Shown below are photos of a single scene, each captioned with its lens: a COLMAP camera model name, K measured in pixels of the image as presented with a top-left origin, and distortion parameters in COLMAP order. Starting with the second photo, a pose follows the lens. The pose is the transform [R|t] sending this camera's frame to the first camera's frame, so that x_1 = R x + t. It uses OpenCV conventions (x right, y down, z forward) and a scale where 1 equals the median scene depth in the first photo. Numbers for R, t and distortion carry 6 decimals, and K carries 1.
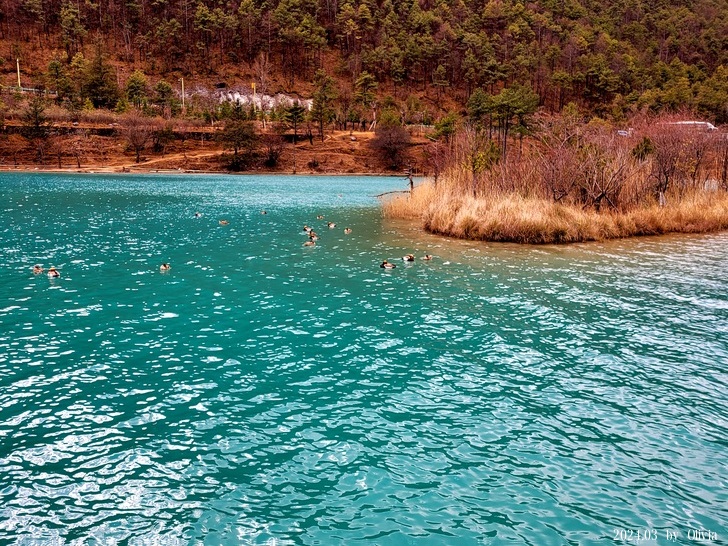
lens RADIAL K [[680.4, 0, 365.6], [0, 680.4, 286.7], [0, 0, 1]] dist [0.021960, 0.000000]
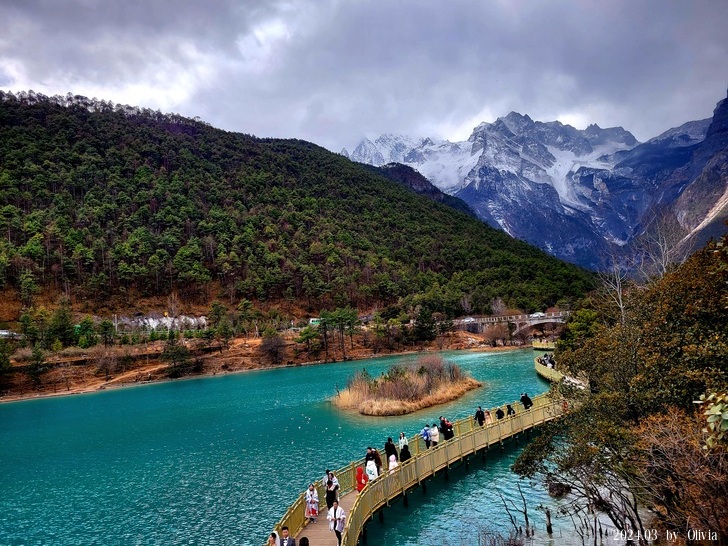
lens RADIAL K [[532.6, 0, 355.5], [0, 532.6, 275.0], [0, 0, 1]] dist [0.061518, -0.041059]
pose [[0.962664, -0.068206, 0.261965, -0.062503], [0.141358, 0.951972, -0.271602, -0.003347], [-0.230858, 0.298493, 0.926070, -0.168293]]
